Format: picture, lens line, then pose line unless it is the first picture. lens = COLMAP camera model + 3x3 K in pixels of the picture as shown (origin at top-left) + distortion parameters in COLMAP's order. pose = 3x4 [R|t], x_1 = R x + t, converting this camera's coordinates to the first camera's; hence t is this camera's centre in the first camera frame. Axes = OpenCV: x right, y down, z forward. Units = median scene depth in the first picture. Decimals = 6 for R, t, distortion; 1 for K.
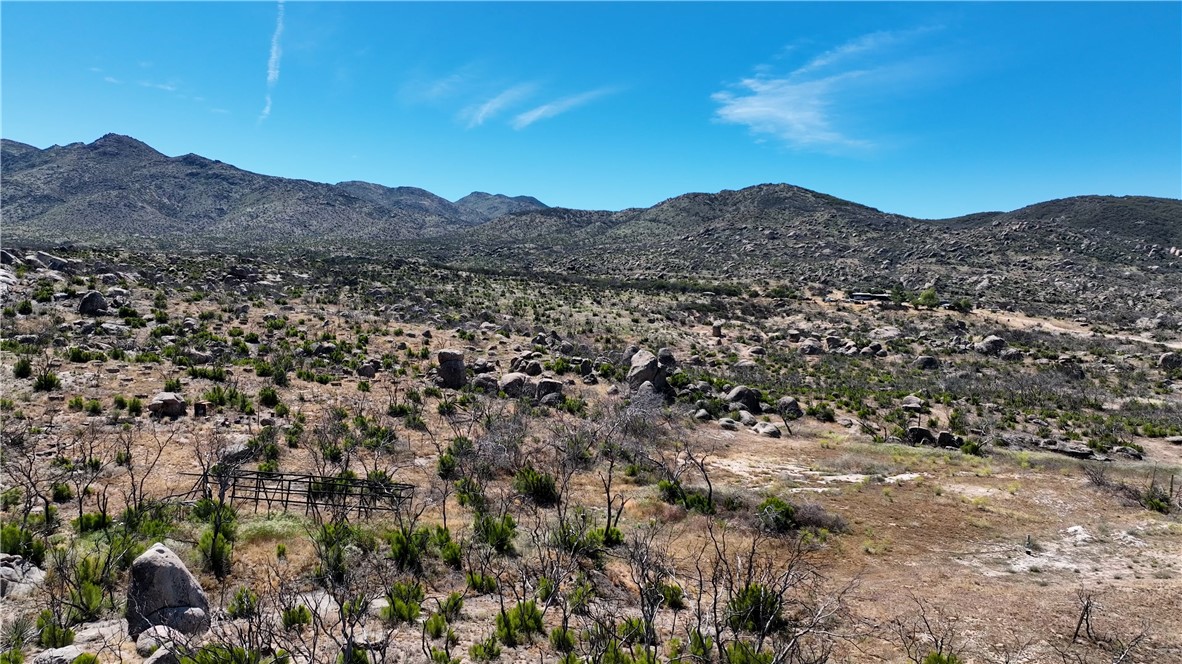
lens RADIAL K [[832.5, 0, 588.1], [0, 832.5, 328.5], [0, 0, 1]] dist [0.001903, 0.005810]
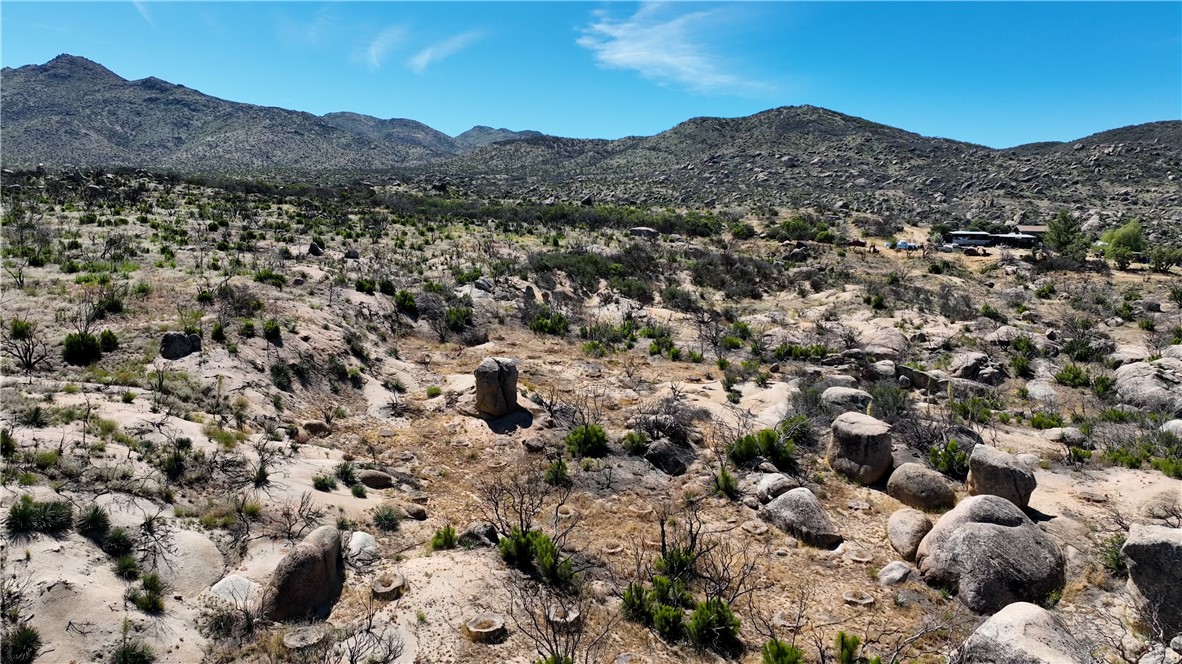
lens RADIAL K [[839.7, 0, 592.9], [0, 839.7, 327.3], [0, 0, 1]] dist [0.006321, 0.002363]
pose [[0.999882, 0.007231, -0.013561, 0.051997], [-0.006305, 0.997726, 0.067104, -0.008099], [0.014015, -0.067010, 0.997654, 0.222467]]
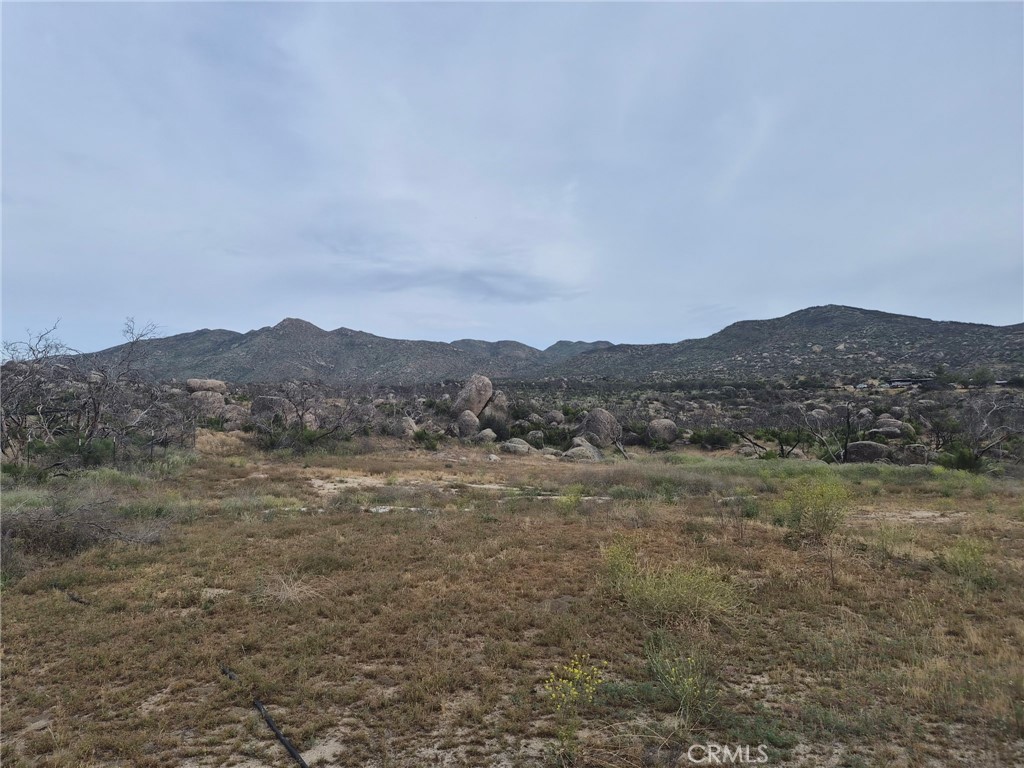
lens RADIAL K [[683.4, 0, 491.8], [0, 683.4, 371.3], [0, 0, 1]] dist [0.065672, -0.049023]
pose [[0.968657, -0.067595, -0.239027, 0.029434], [0.038388, 0.991439, -0.124801, 0.013000], [0.245417, 0.111714, 0.962959, 0.054060]]
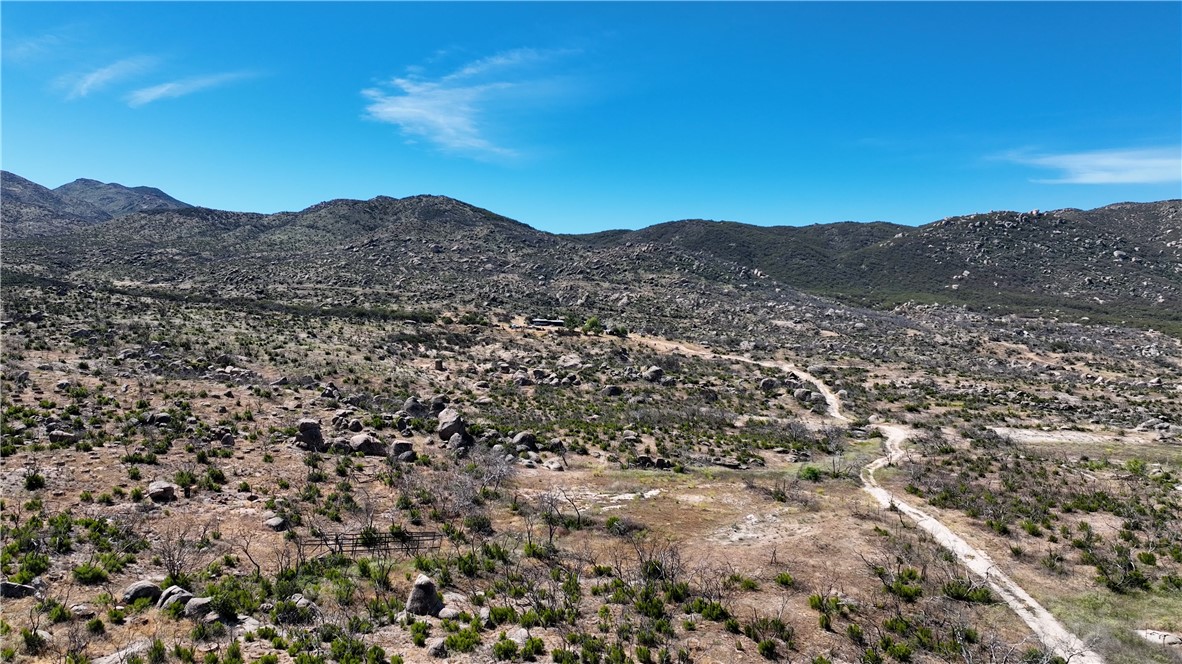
lens RADIAL K [[832.5, 0, 594.2], [0, 832.5, 321.7], [0, 0, 1]] dist [0.001903, 0.005810]
pose [[0.912135, -0.009608, 0.409778, -0.034480], [0.013583, 0.999885, -0.006789, -0.013120], [-0.409666, 0.011758, 0.912160, -0.040576]]
